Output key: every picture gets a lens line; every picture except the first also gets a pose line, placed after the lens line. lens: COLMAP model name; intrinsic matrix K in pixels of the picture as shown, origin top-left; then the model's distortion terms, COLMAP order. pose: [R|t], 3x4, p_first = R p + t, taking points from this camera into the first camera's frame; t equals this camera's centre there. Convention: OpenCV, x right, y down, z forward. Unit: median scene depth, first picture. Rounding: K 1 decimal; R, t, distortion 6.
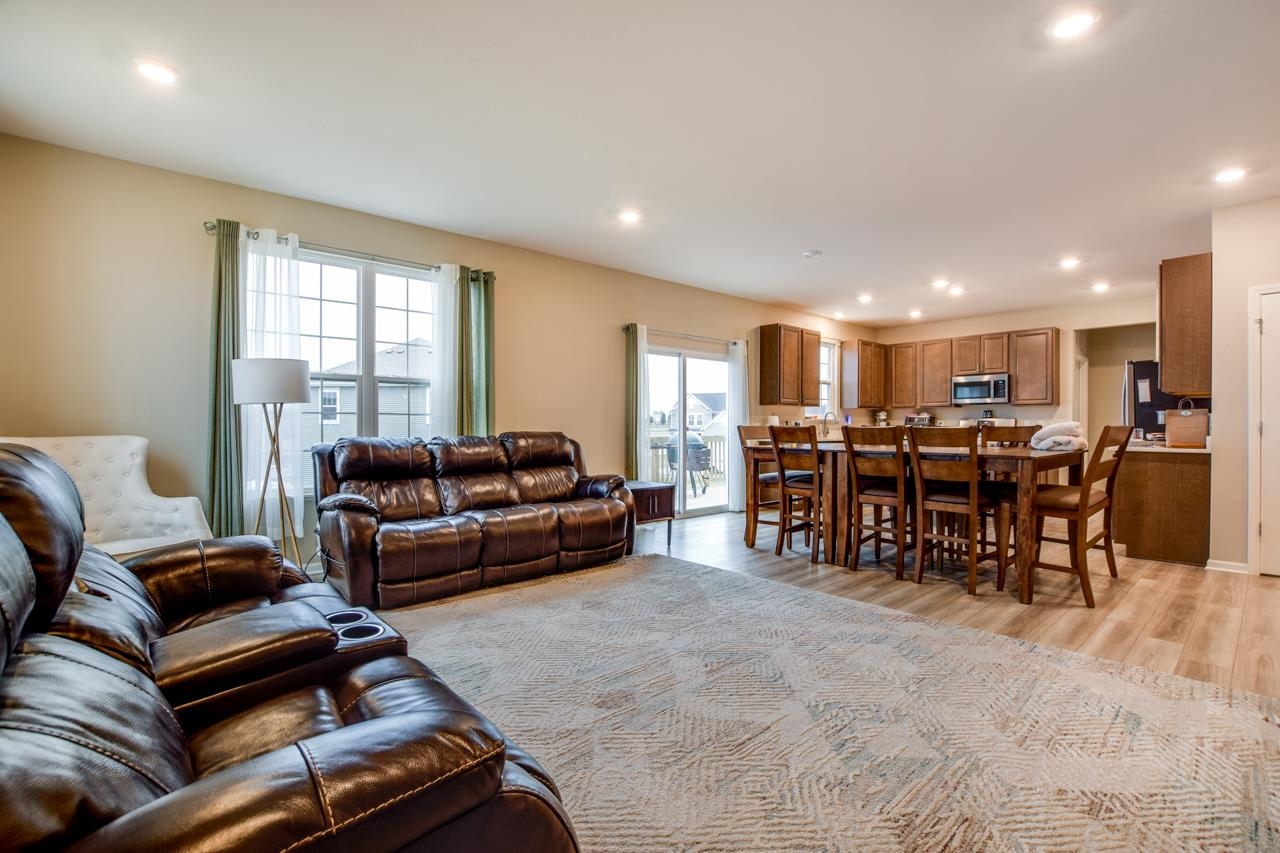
lens RADIAL K [[567.2, 0, 643.8], [0, 567.2, 426.8], [0, 0, 1]] dist [-0.022539, -0.000070]
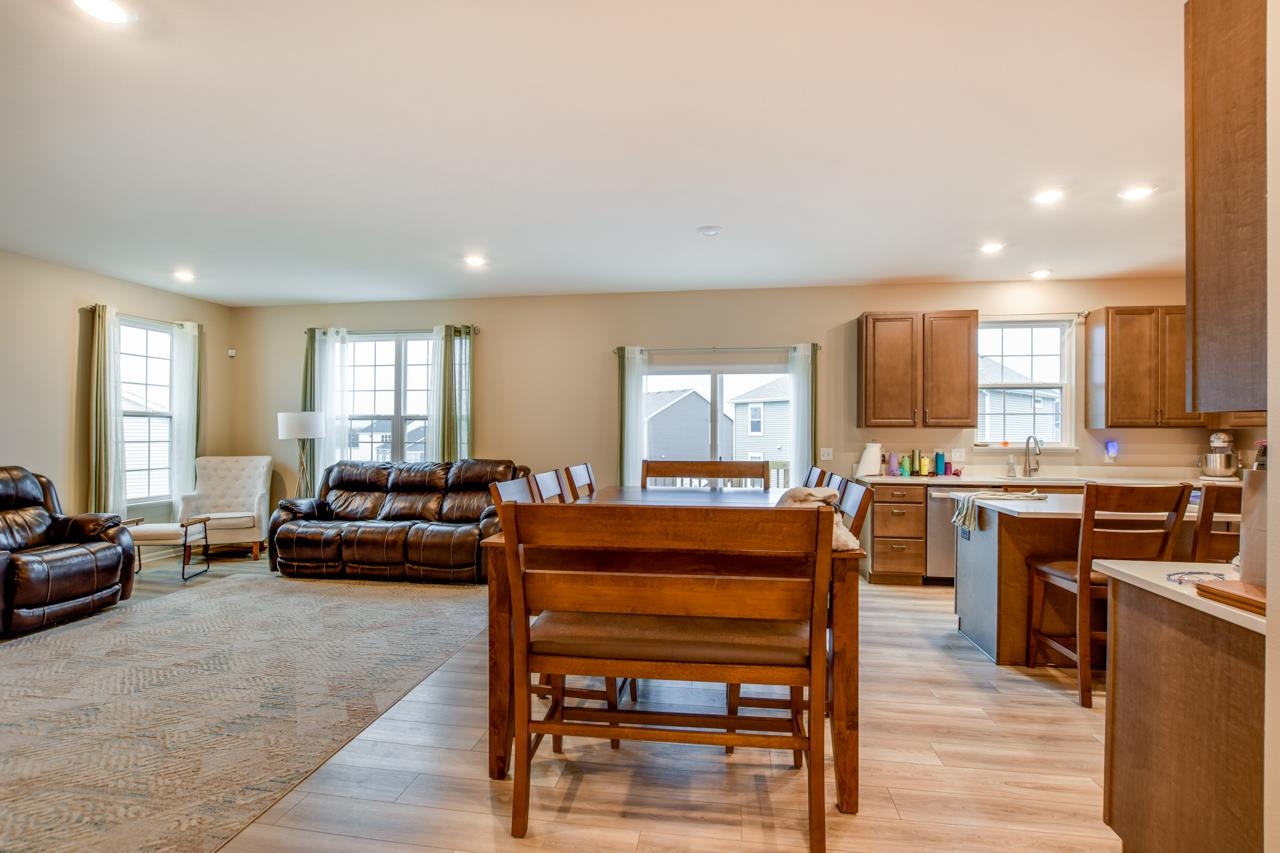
lens RADIAL K [[567.2, 0, 643.8], [0, 567.2, 426.8], [0, 0, 1]] dist [-0.022539, -0.000070]
pose [[0.646281, -0.005208, -0.763082, 0.884174], [-0.007008, 0.999894, -0.012760, -0.043585], [0.763068, 0.013594, 0.646176, 0.504094]]
